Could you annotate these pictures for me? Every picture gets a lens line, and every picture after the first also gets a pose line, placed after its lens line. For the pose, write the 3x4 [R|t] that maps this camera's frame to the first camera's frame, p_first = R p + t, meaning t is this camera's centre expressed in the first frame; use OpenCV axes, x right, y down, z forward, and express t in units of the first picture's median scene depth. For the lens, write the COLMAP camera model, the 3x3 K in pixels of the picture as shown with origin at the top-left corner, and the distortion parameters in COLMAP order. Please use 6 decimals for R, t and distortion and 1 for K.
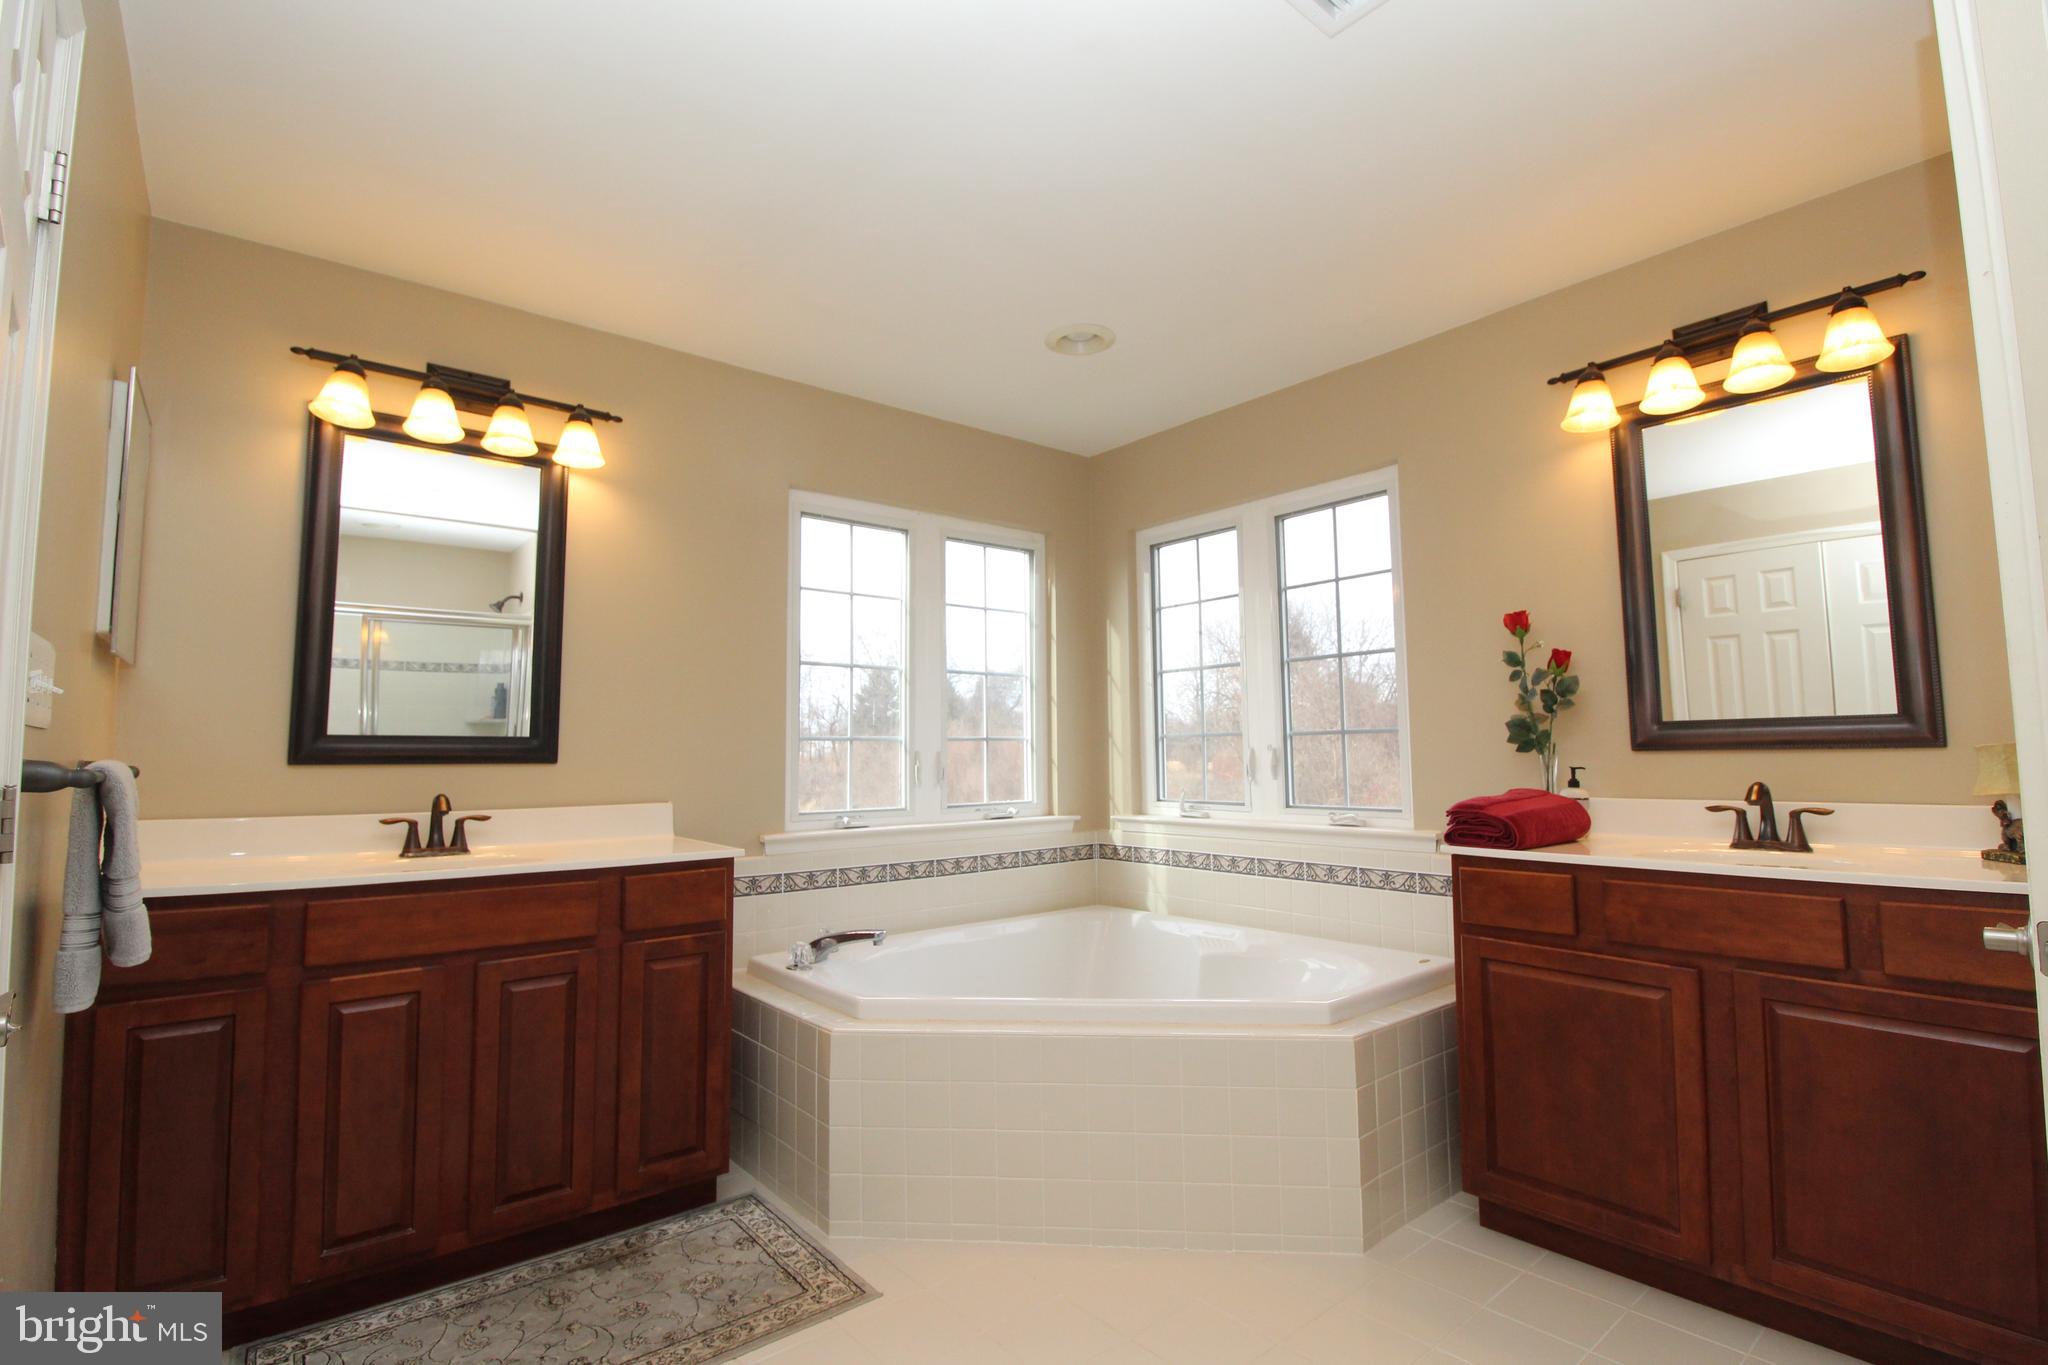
lens RADIAL K [[941.4, 0, 1014.4], [0, 941.4, 680.7], [0, 0, 1]] dist [-0.004671, -0.000245]
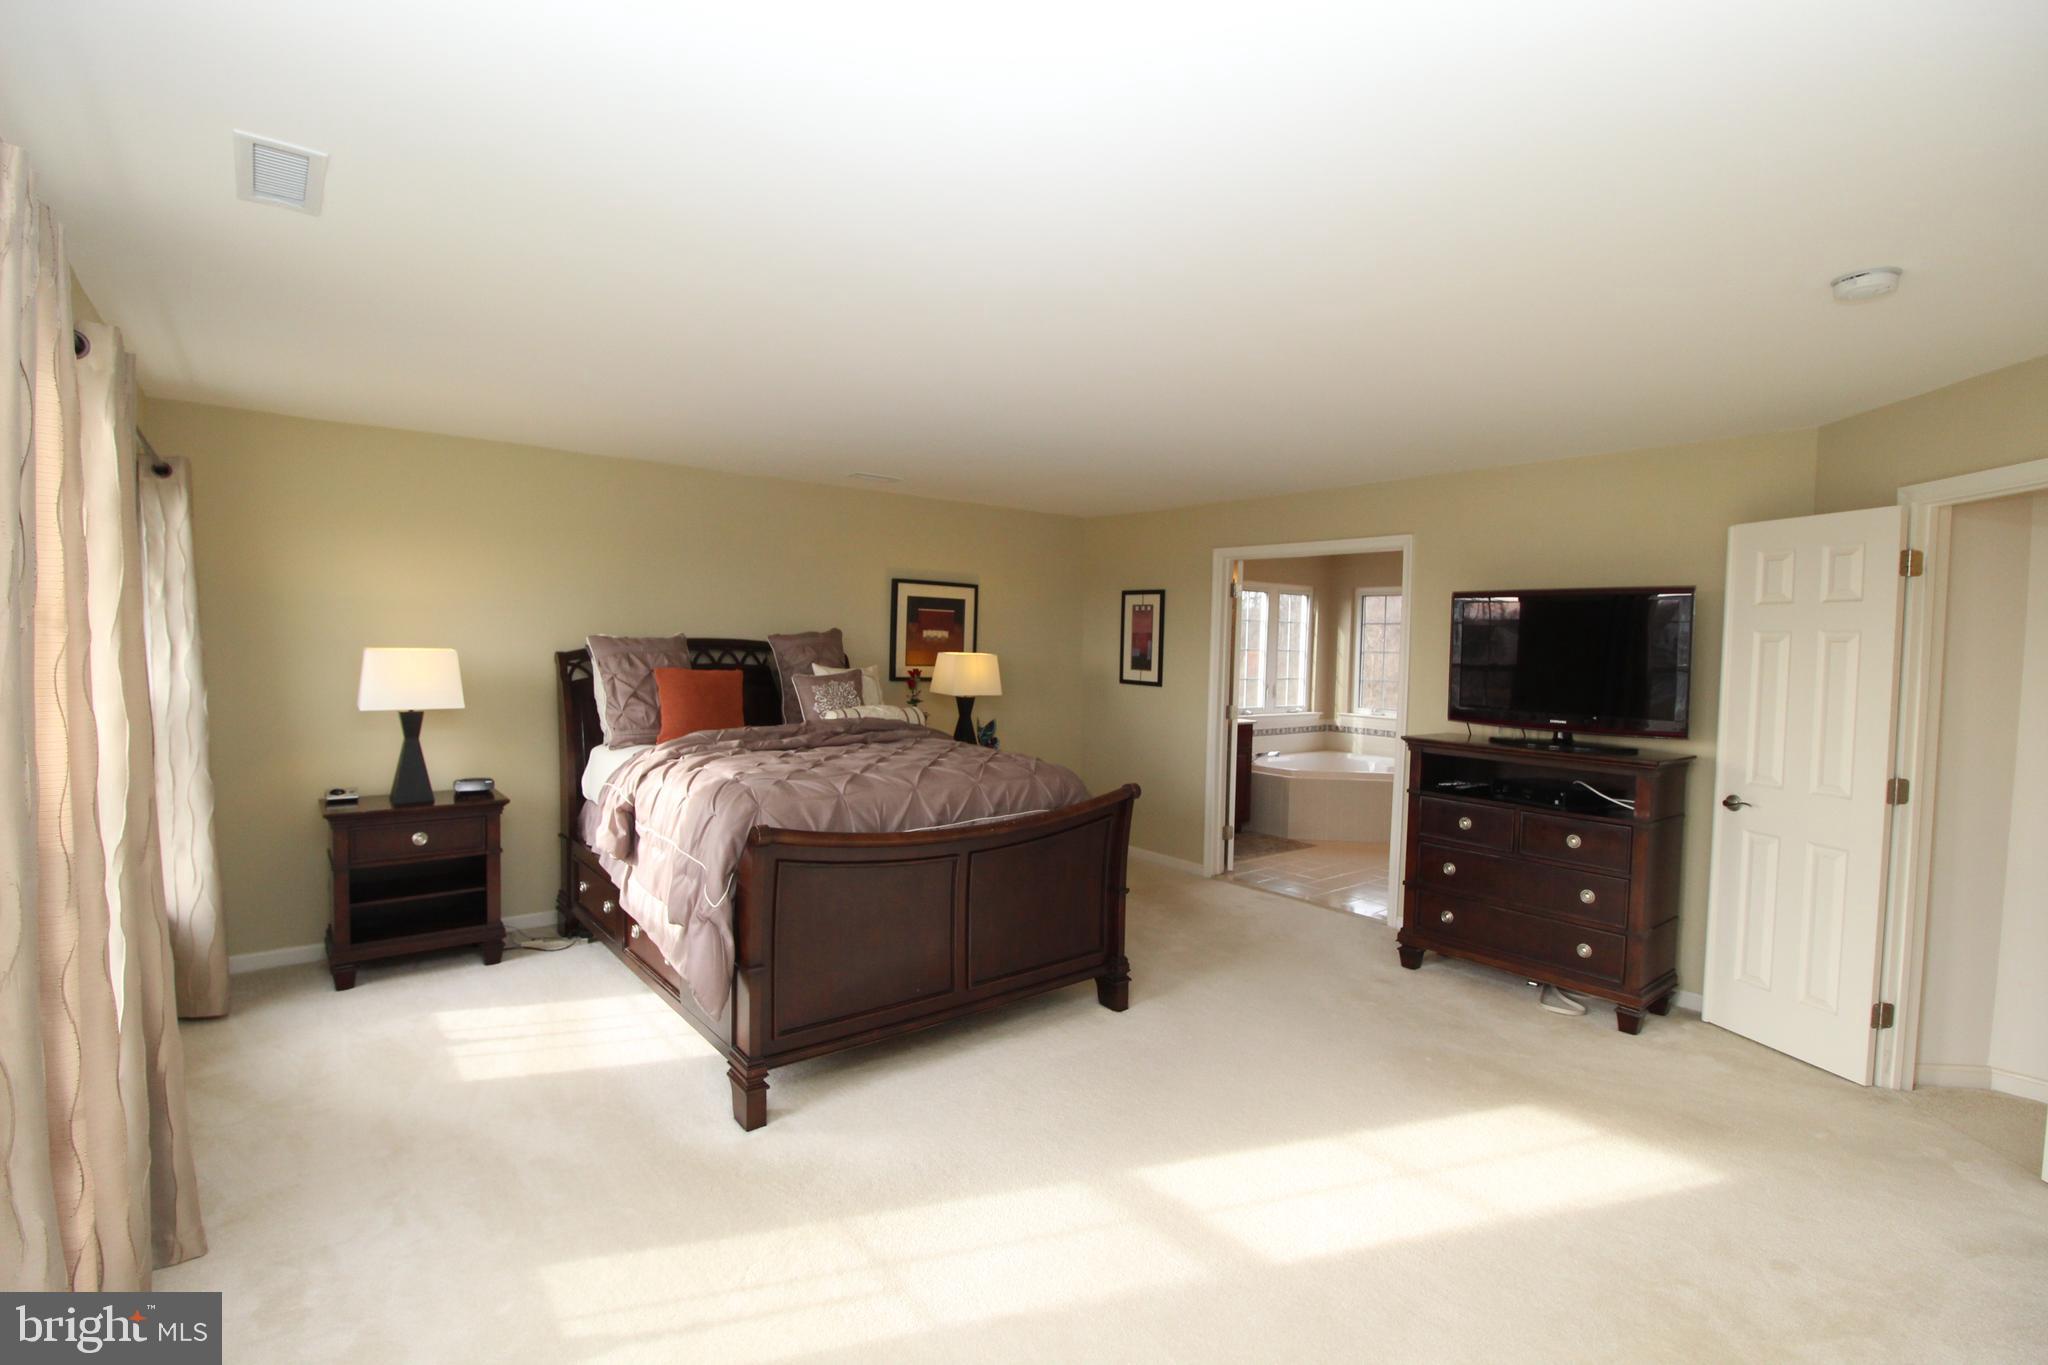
lens RADIAL K [[941.4, 0, 1031.7], [0, 941.4, 689.8], [0, 0, 1]] dist [-0.004671, -0.000245]
pose [[0.999354, 0.035675, -0.004323, -0.649897], [-0.034822, 0.991067, 0.128740, -0.187807], [0.008877, -0.128506, 0.991669, -1.316823]]
